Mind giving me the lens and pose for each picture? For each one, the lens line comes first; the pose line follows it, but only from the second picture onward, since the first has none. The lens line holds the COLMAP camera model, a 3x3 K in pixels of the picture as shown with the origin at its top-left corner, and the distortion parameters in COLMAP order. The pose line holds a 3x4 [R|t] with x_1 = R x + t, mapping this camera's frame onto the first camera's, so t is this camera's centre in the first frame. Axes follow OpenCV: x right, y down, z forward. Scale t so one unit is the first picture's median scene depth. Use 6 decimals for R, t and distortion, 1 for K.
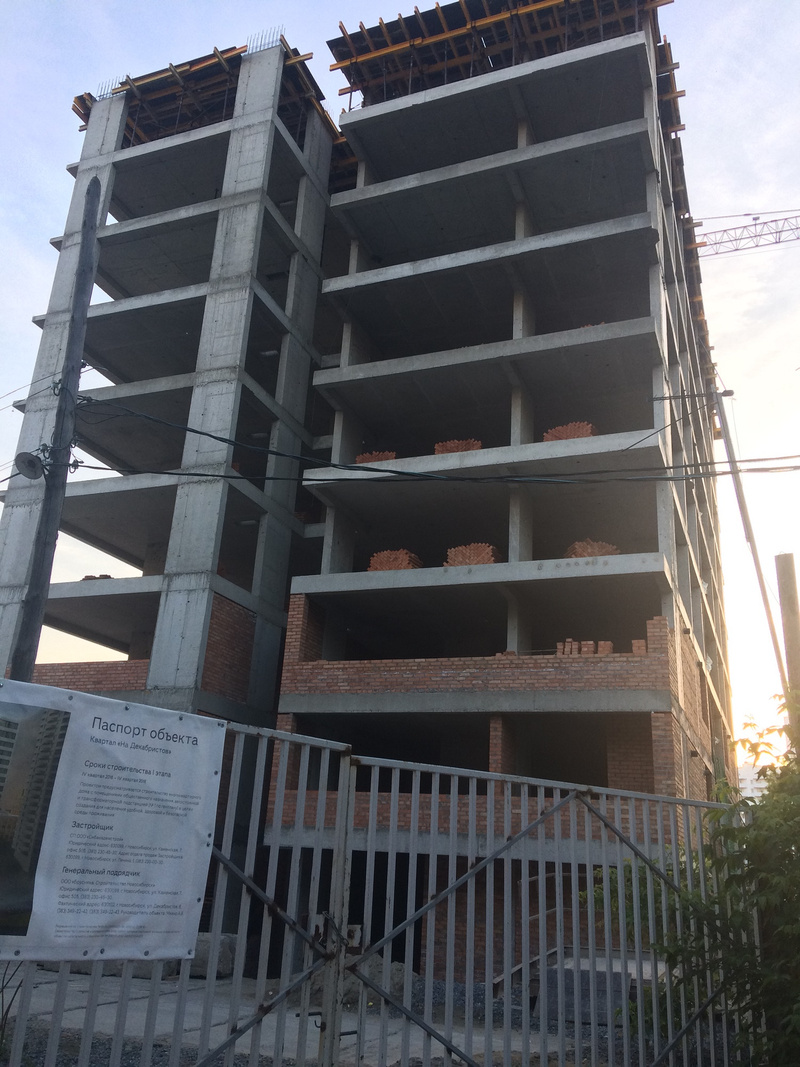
lens RADIAL K [[892.3, 0, 406.5], [0, 892.3, 529.6], [0, 0, 1]] dist [0.116977, -0.174513]
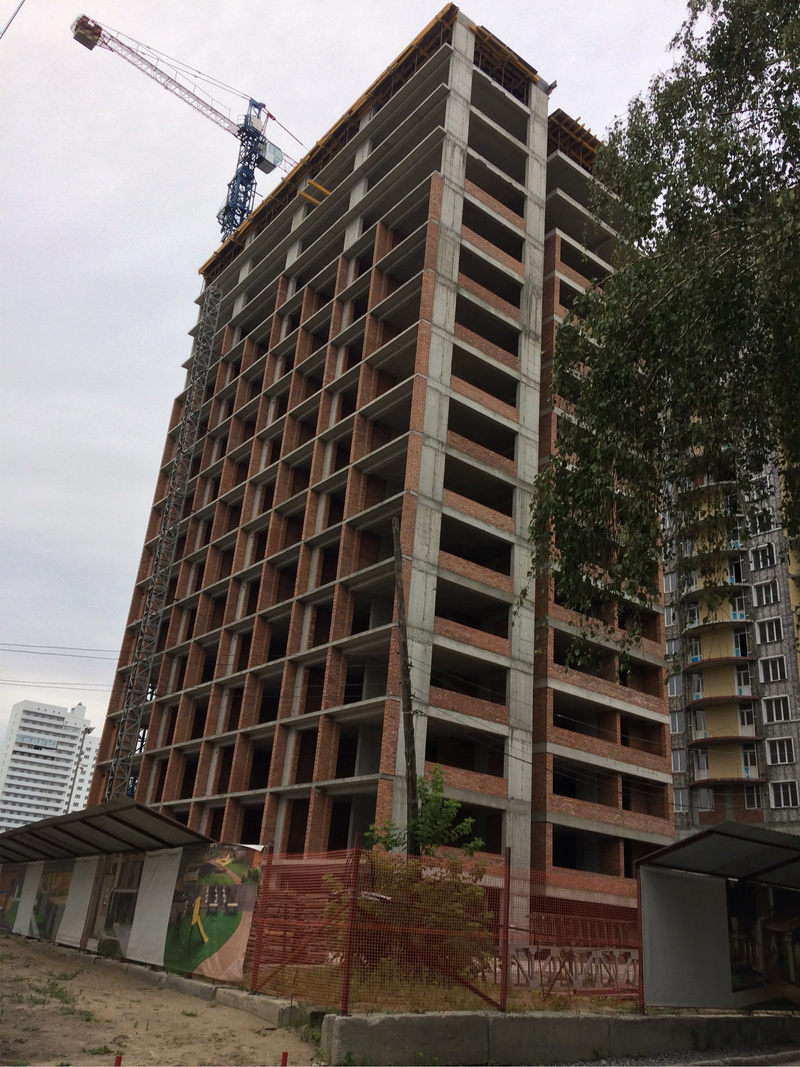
lens RADIAL K [[892.3, 0, 406.5], [0, 892.3, 529.6], [0, 0, 1]] dist [0.116977, -0.174513]
pose [[0.497366, 0.333943, 0.800693, -1.798678], [-0.349920, 0.921760, -0.167077, 0.059054], [-0.793841, -0.197080, 0.575305, 0.265584]]
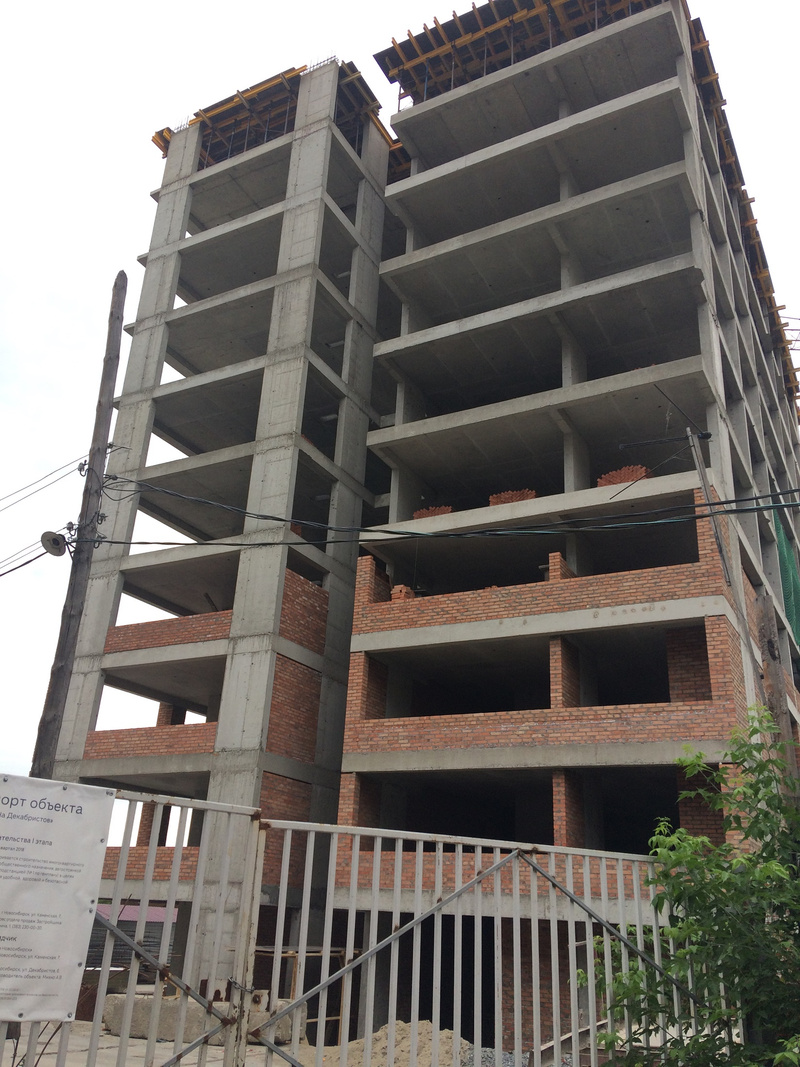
lens RADIAL K [[892.3, 0, 406.5], [0, 892.3, 529.6], [0, 0, 1]] dist [0.116977, -0.174513]
pose [[0.992753, -0.053939, -0.107390, 0.047983], [0.047550, 0.996993, -0.061191, -0.001169], [0.110368, 0.055641, 0.992332, -0.003438]]
